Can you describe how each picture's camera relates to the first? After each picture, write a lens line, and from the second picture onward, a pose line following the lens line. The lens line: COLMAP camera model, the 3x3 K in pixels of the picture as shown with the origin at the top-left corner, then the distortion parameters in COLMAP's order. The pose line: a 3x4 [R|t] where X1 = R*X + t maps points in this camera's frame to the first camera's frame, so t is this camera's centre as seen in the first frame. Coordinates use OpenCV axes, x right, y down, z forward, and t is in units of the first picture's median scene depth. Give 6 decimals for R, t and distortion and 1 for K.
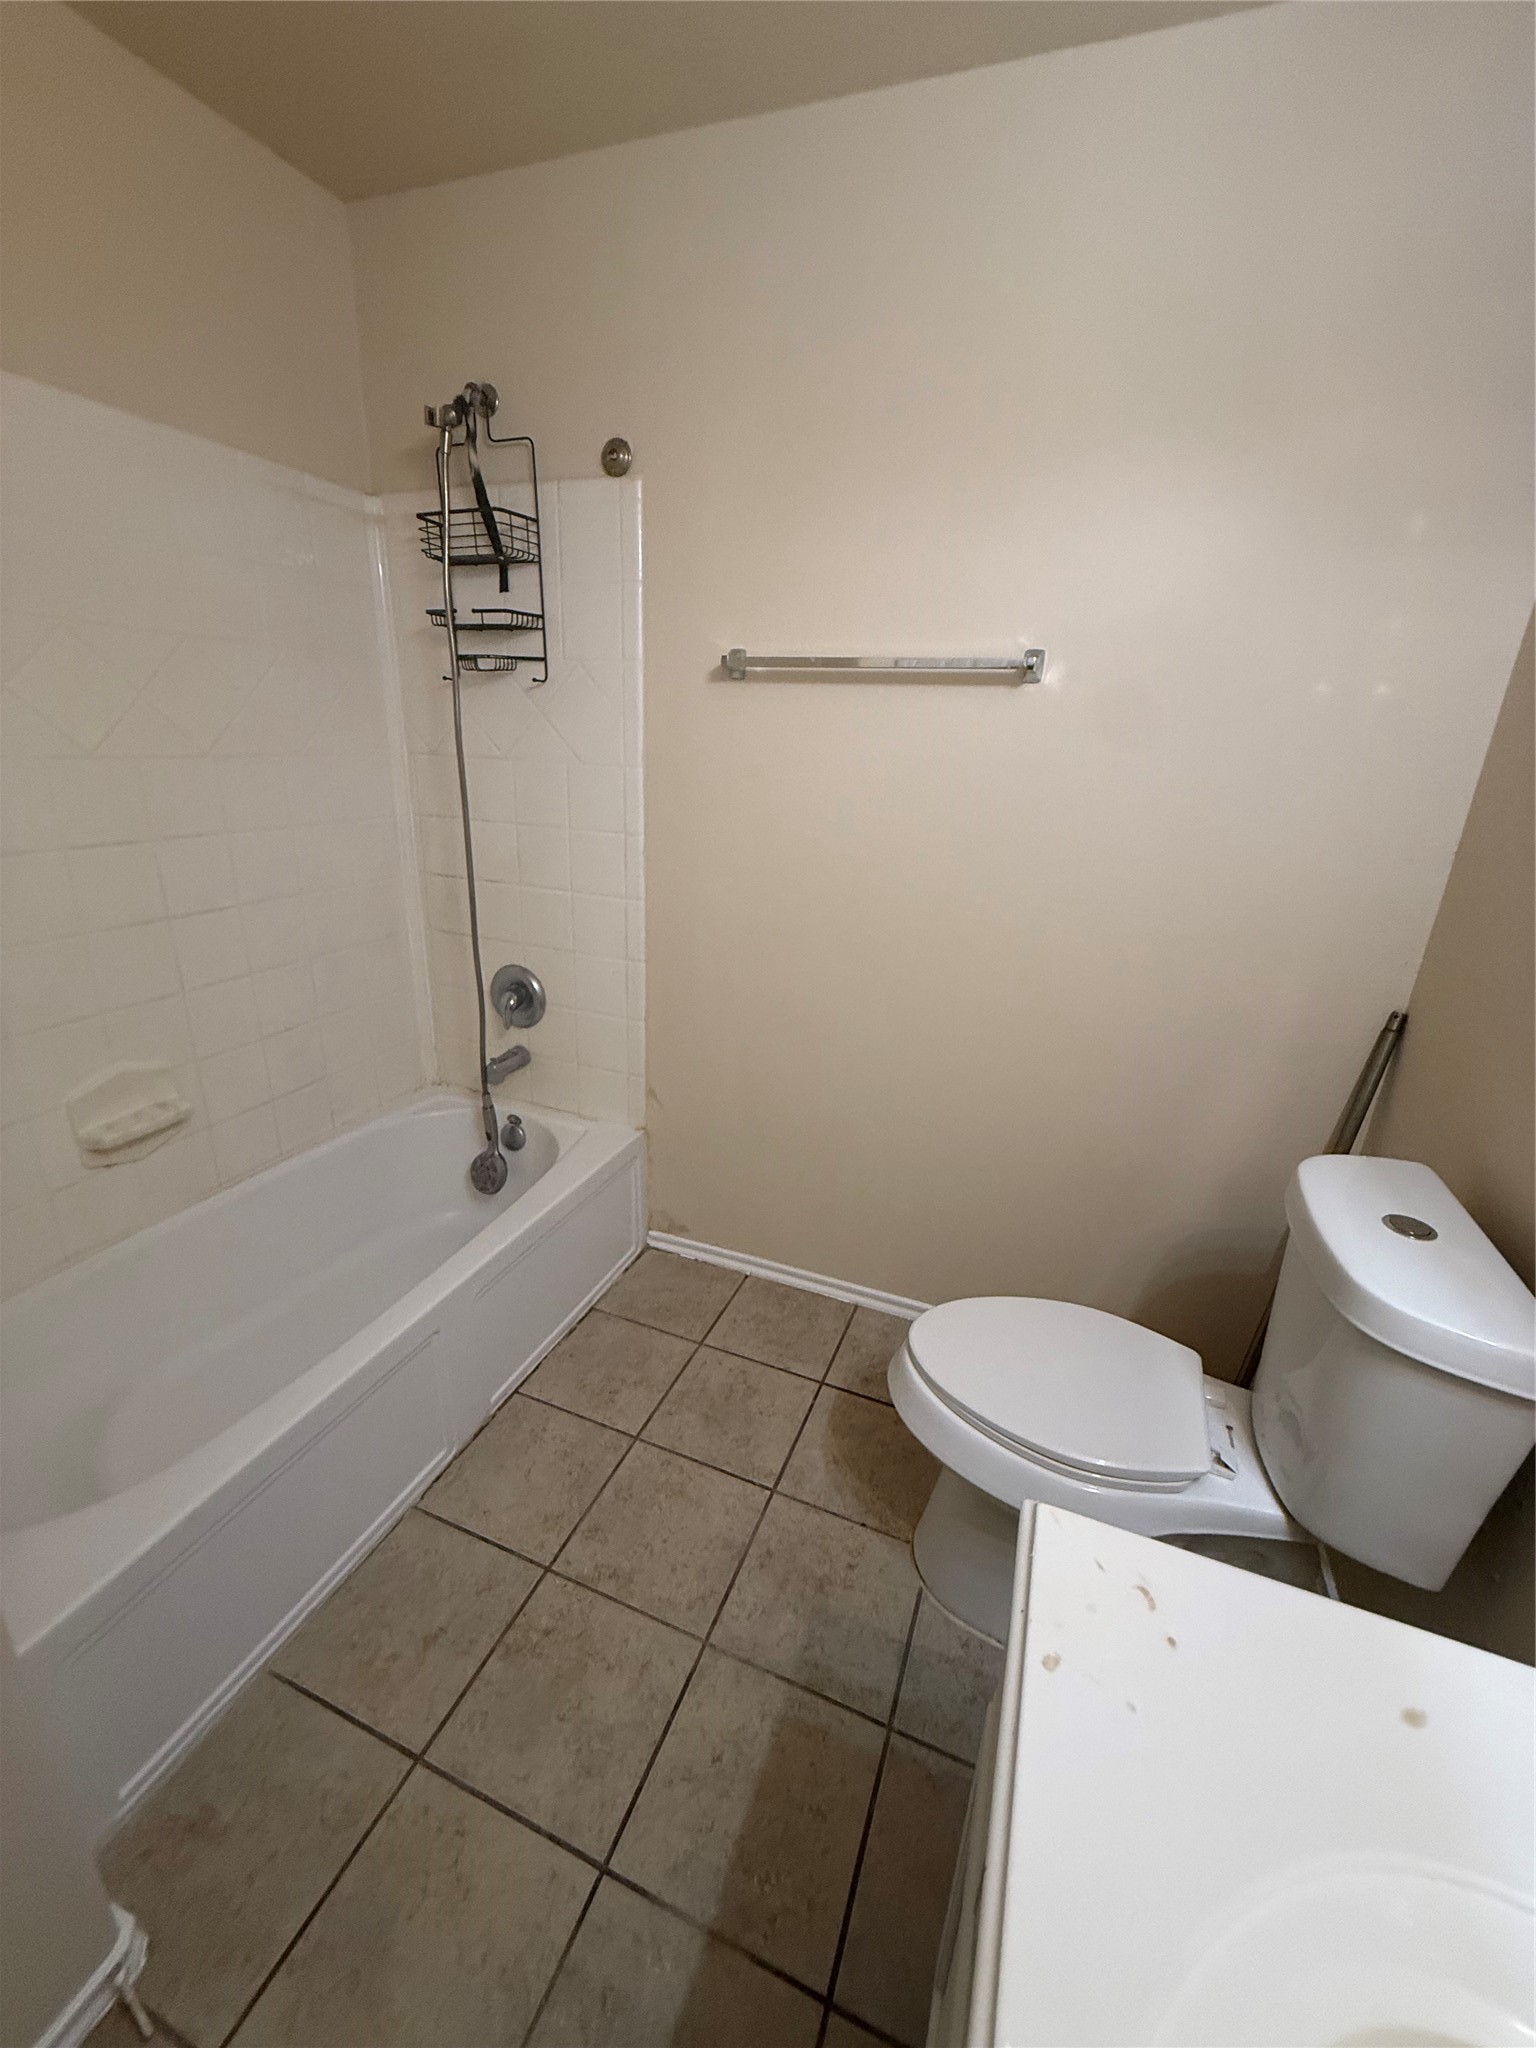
lens RADIAL K [[815.1, 0, 767.4], [0, 815.1, 1015.7], [0, 0, 1]] dist [-0.000718, 0.000113]
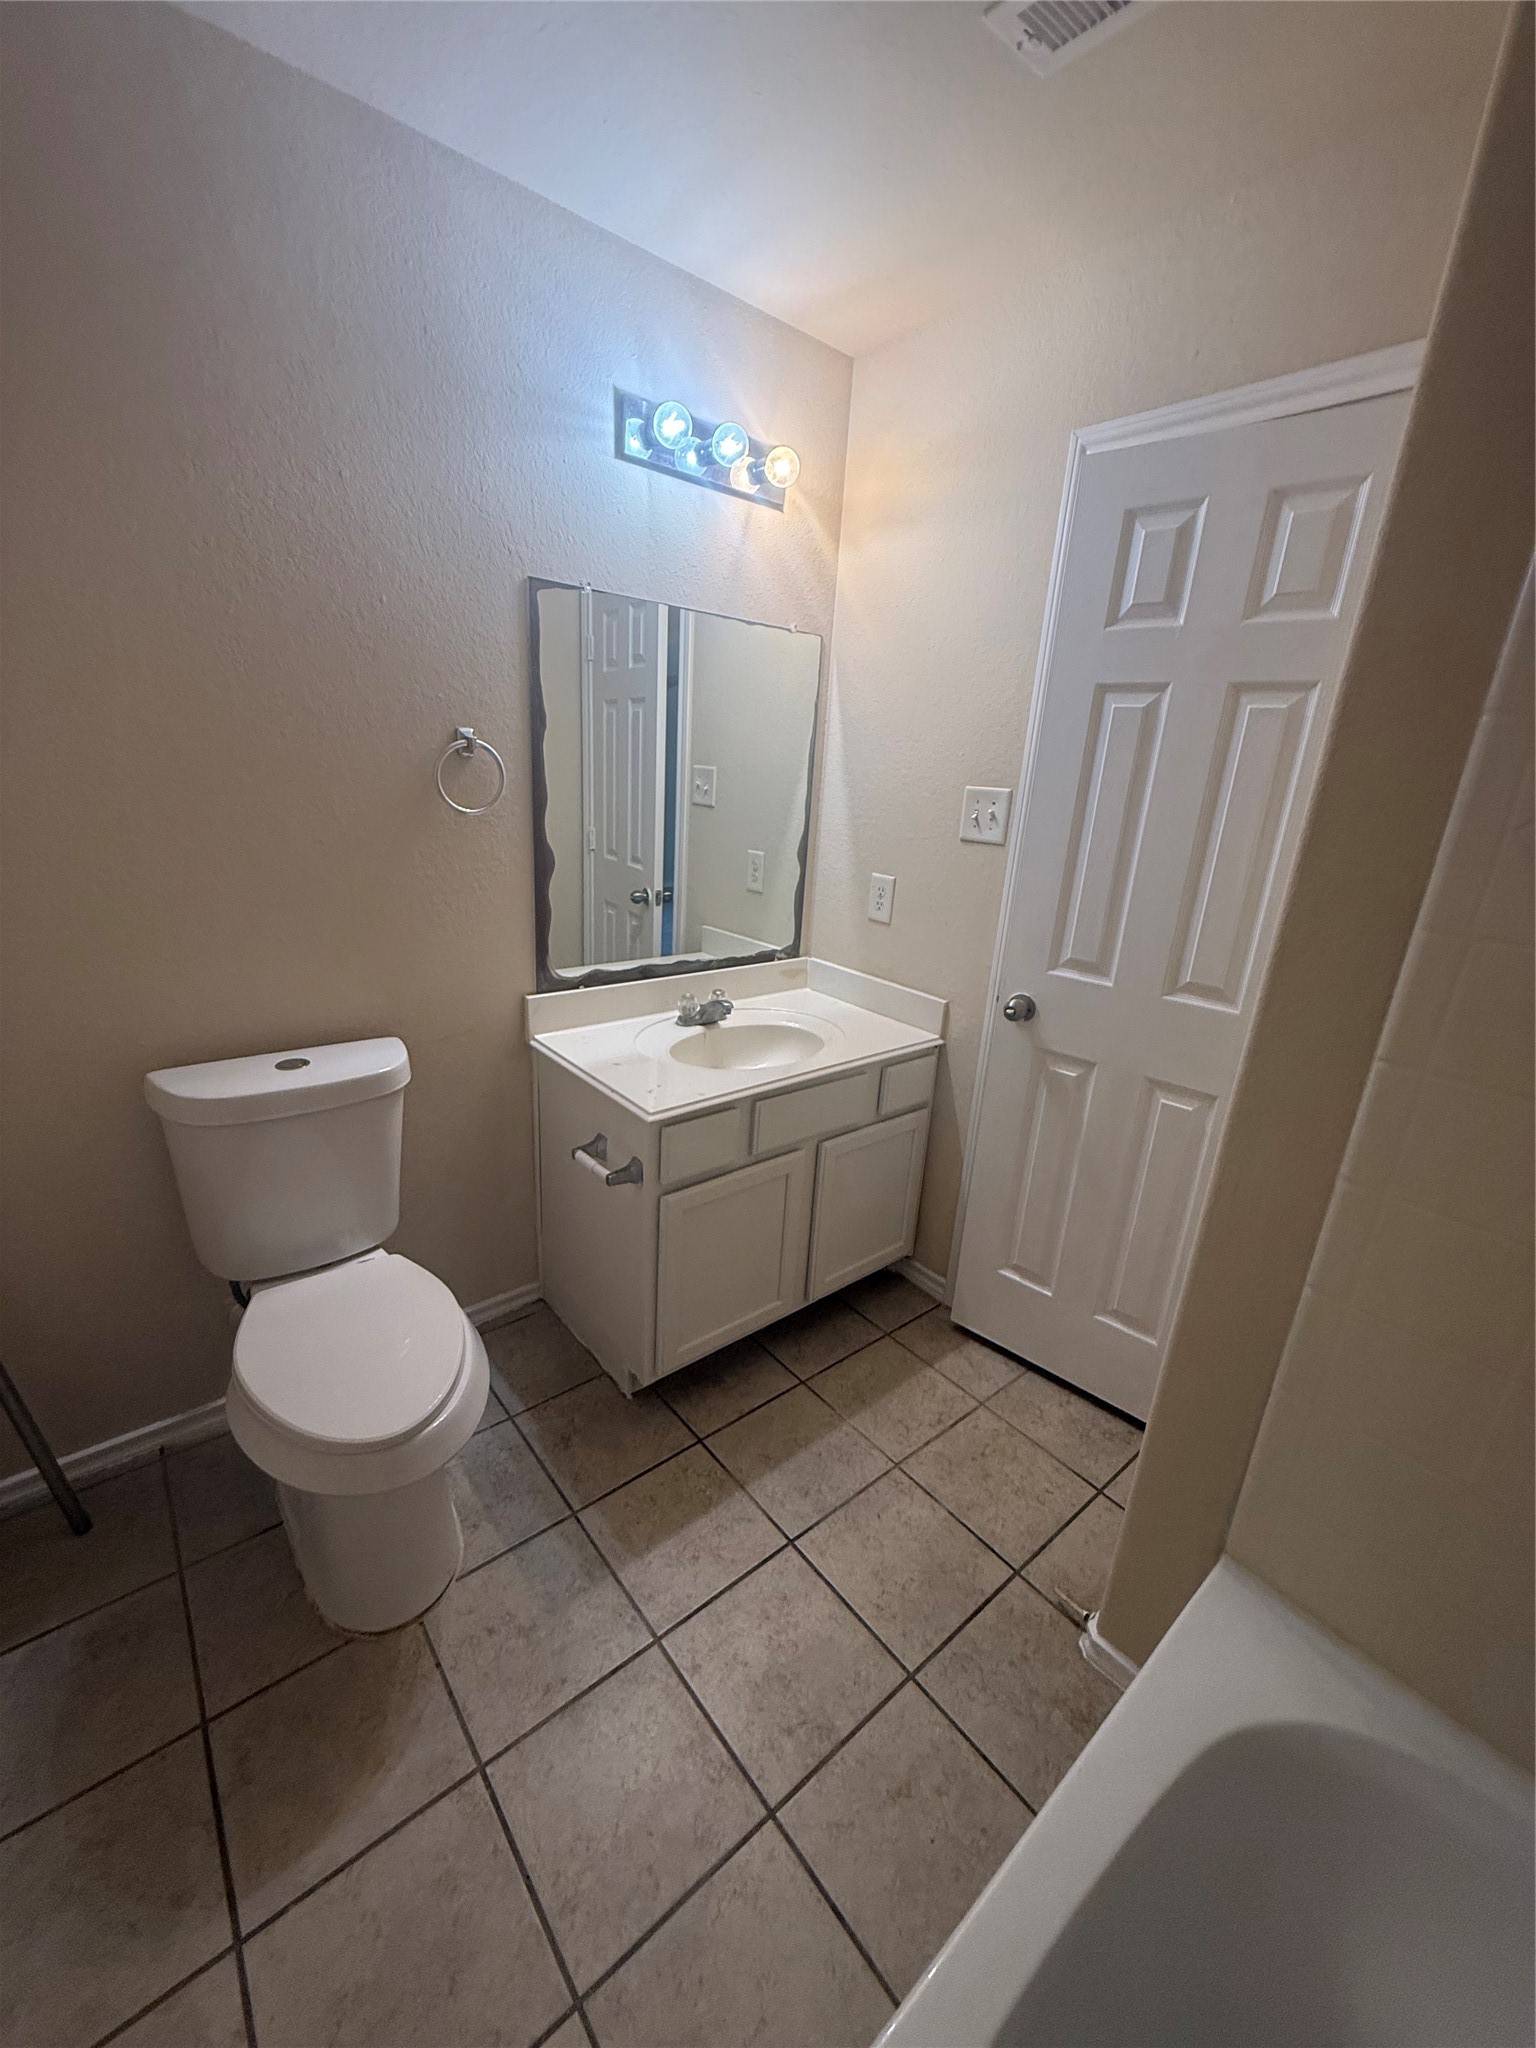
lens RADIAL K [[815.1, 0, 767.4], [0, 815.1, 1015.7], [0, 0, 1]] dist [-0.000718, 0.000113]
pose [[-0.870820, -0.238778, 0.429719, -0.483315], [0.062750, 0.812979, 0.578902, -0.510690], [-0.487581, 0.531084, -0.692975, 1.296835]]
